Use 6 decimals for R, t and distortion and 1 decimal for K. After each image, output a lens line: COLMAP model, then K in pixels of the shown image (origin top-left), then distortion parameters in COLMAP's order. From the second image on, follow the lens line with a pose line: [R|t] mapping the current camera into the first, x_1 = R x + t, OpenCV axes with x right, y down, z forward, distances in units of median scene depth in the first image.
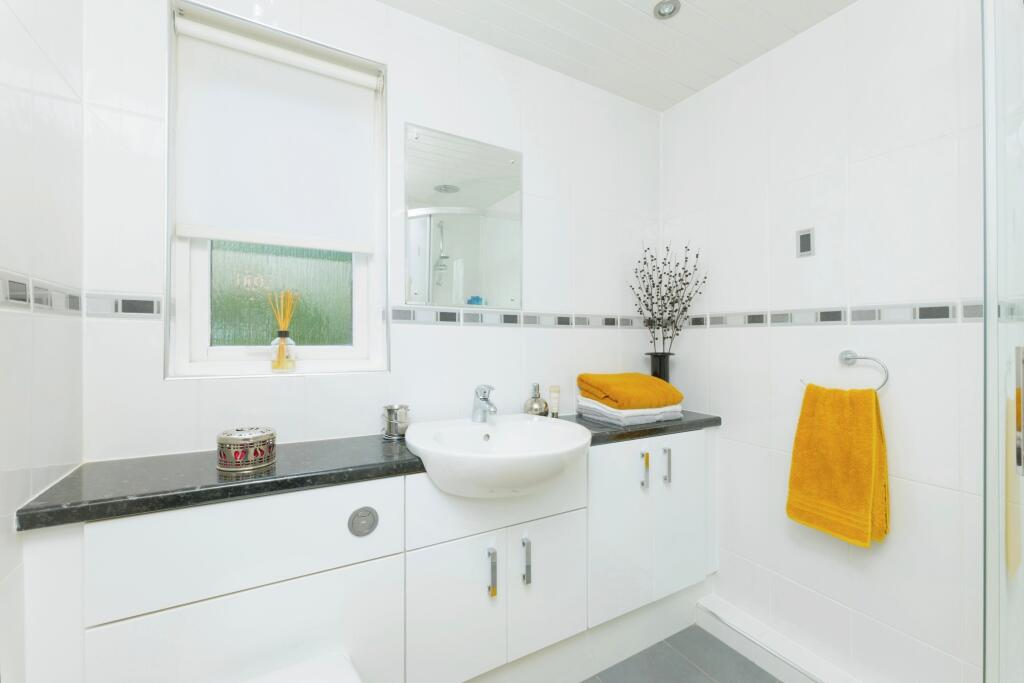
lens RADIAL K [[426.8, 0, 517.1], [0, 426.8, 345.4], [0, 0, 1]] dist [0.001992, -0.000621]
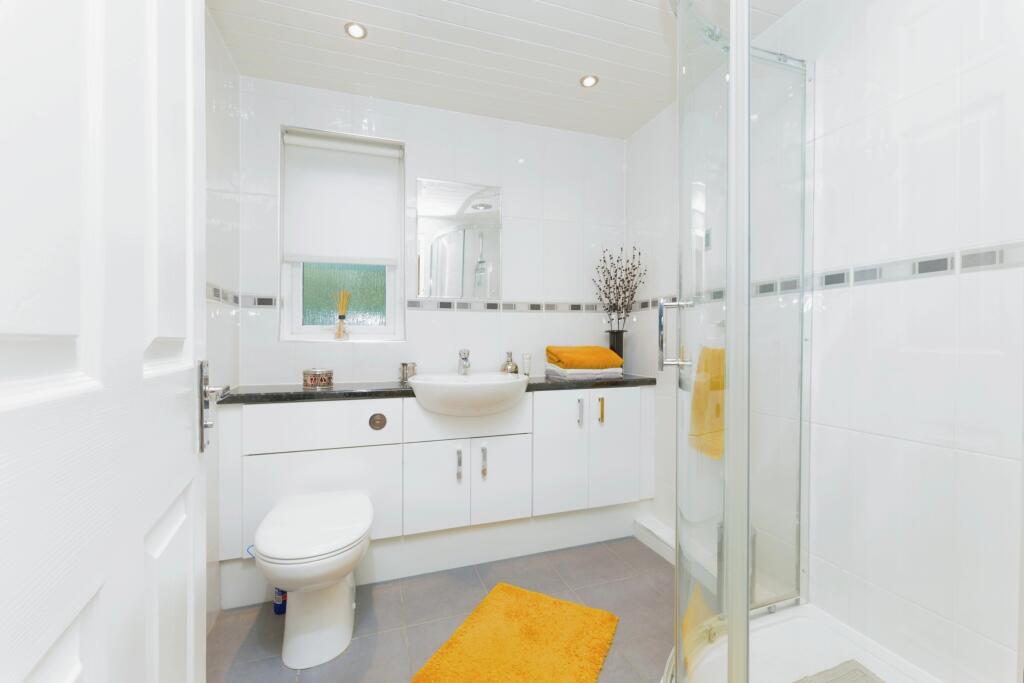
lens RADIAL K [[426.8, 0, 507.8], [0, 426.8, 339.5], [0, 0, 1]] dist [0.001992, -0.000621]
pose [[0.978450, -0.010968, -0.206191, 0.331650], [0.007985, 0.999851, -0.015293, 0.072223], [0.206328, 0.013317, 0.978392, -0.376532]]
